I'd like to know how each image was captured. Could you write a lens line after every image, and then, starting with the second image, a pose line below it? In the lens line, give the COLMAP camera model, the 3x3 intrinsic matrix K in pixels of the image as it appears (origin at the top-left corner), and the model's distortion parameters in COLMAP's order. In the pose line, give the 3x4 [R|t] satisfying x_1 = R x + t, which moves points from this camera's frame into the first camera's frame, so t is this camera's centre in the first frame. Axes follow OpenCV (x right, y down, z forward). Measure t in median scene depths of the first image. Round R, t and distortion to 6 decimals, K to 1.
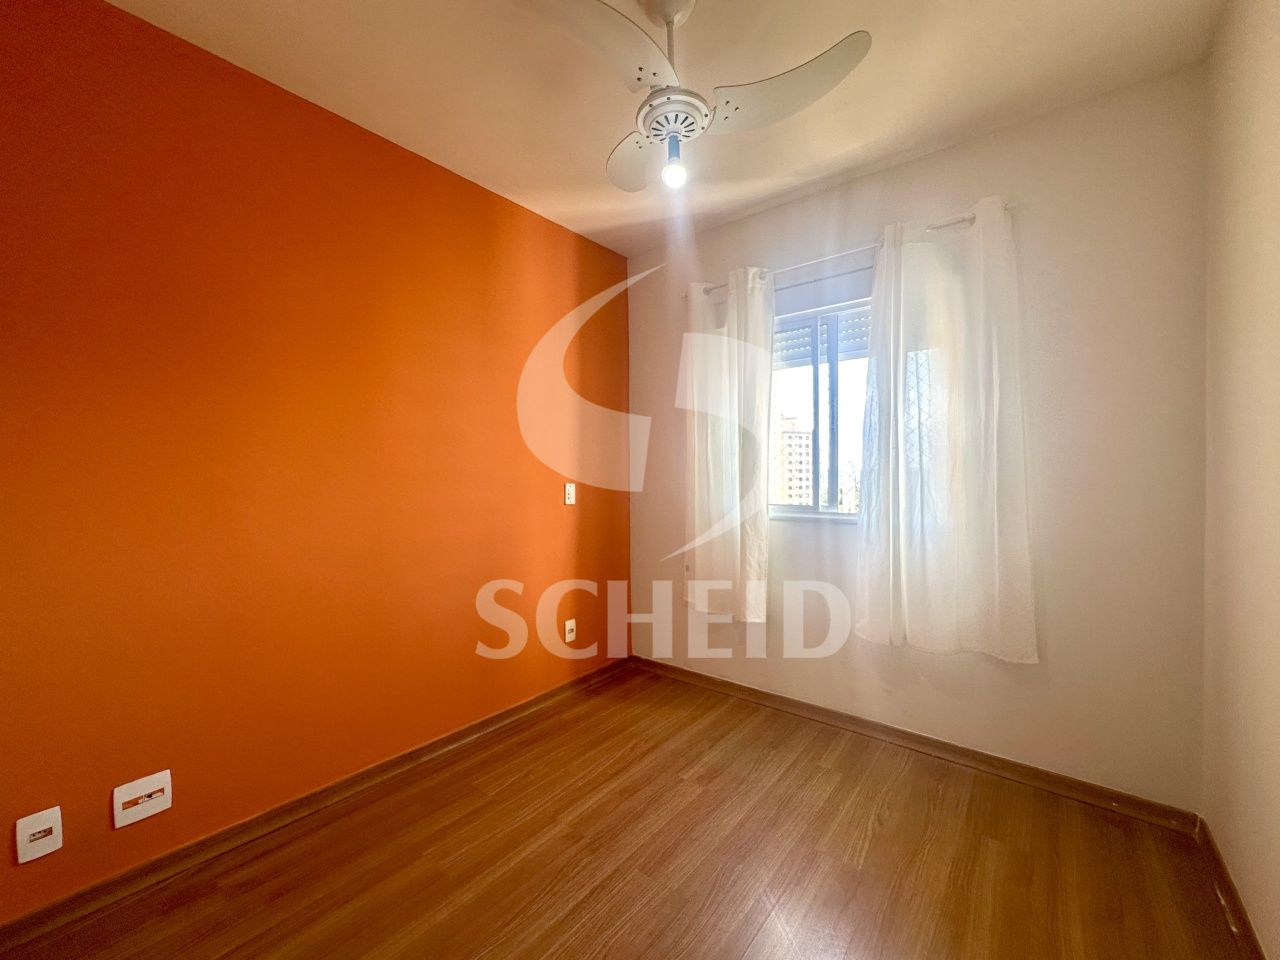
lens RADIAL K [[516.9, 0, 638.0], [0, 516.9, 481.8], [0, 0, 1]] dist [0.001010, -0.000087]
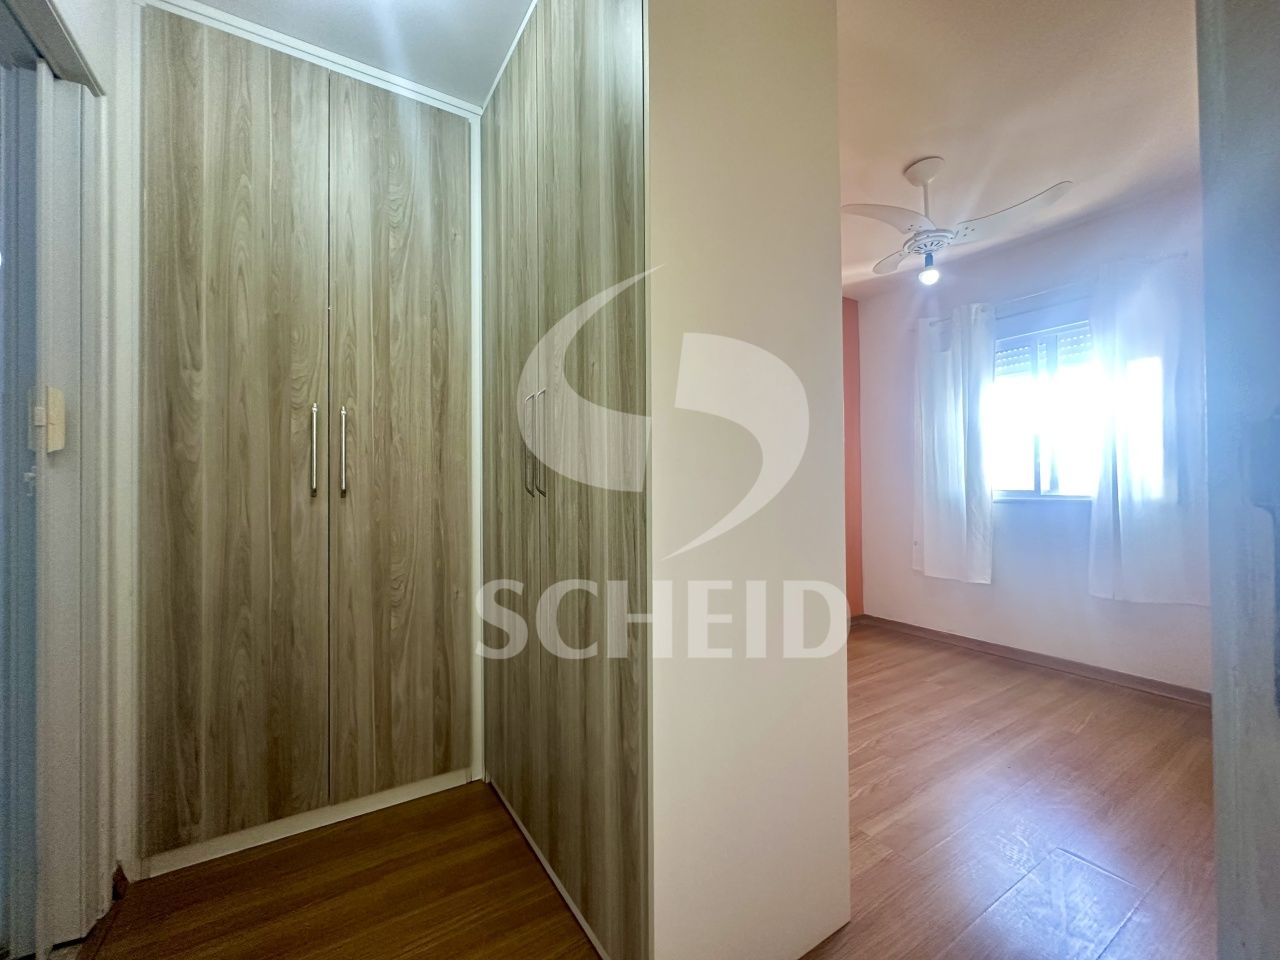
lens RADIAL K [[514.0, 0, 640.0], [0, 514.0, 480.0], [0, 0, 1]] dist [0.002213, 0.000157]
pose [[0.945708, -0.003994, -0.324992, -0.172807], [-0.004975, 0.999629, -0.026762, 0.067546], [0.324978, 0.026926, 0.945338, -0.530406]]
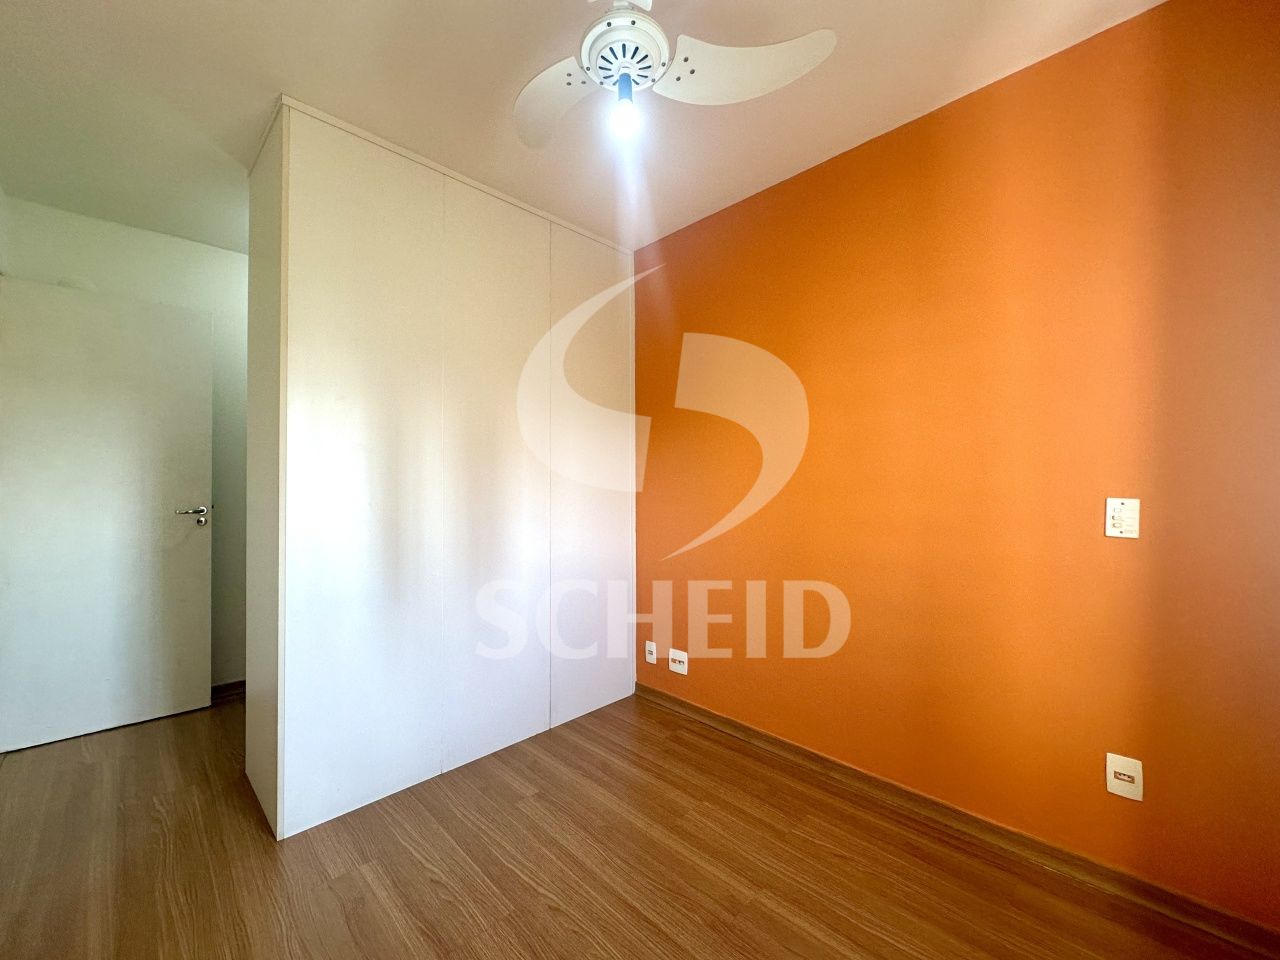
lens RADIAL K [[514.0, 0, 640.0], [0, 514.0, 480.0], [0, 0, 1]] dist [0.002213, 0.000157]
pose [[-0.106926, 0.000388, -0.994267, 0.572559], [-0.010870, 0.999940, 0.001559, -0.013989], [0.994208, 0.010975, -0.106915, 0.719601]]
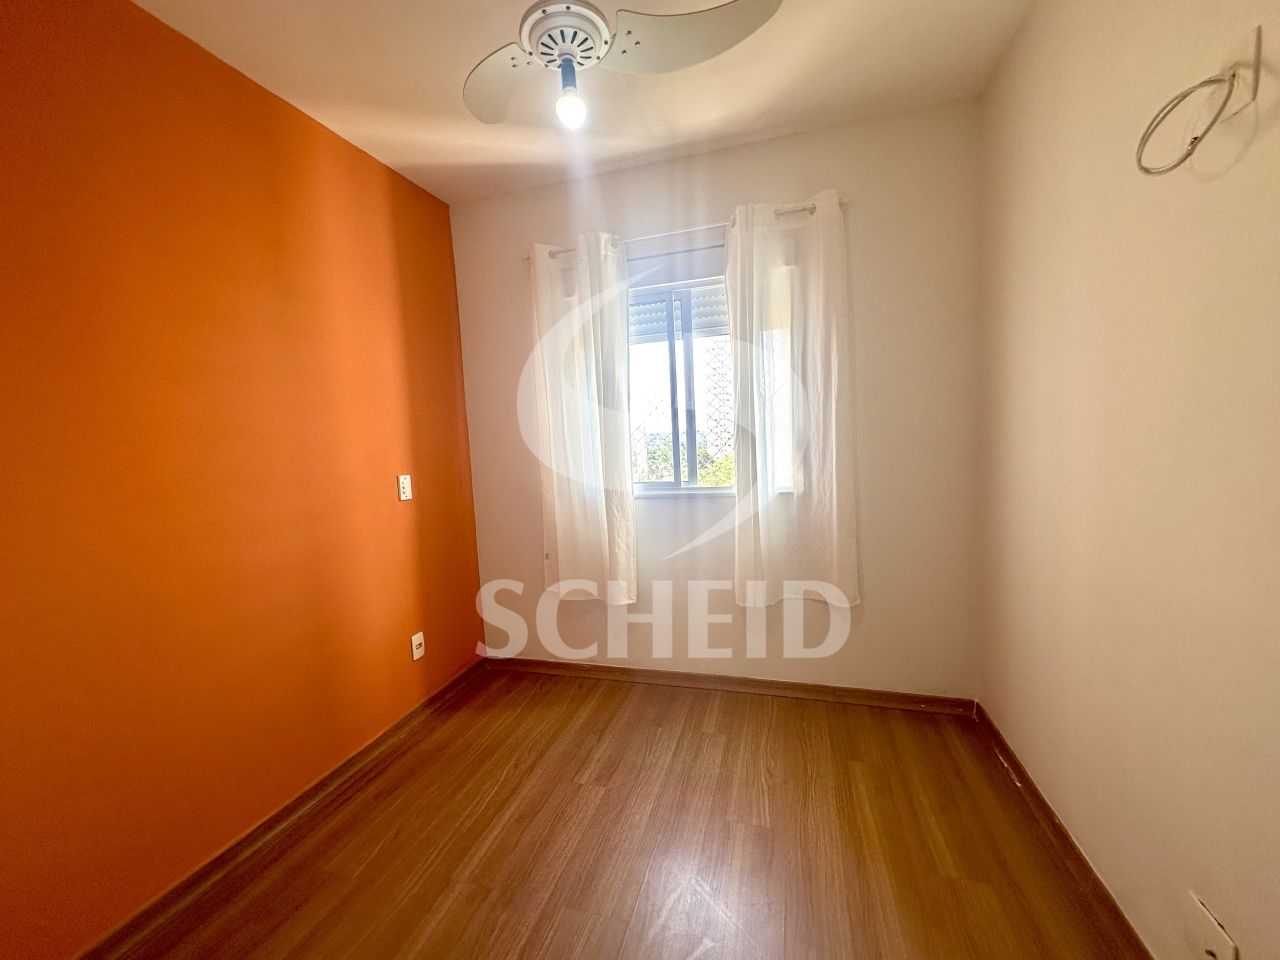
lens RADIAL K [[514.0, 0, 640.0], [0, 514.0, 480.0], [0, 0, 1]] dist [0.002213, 0.000157]
pose [[0.925259, -0.071870, 0.372466, -0.113078], [0.050636, 0.996501, 0.066496, -0.031362], [-0.375942, -0.042666, 0.925661, 0.107136]]
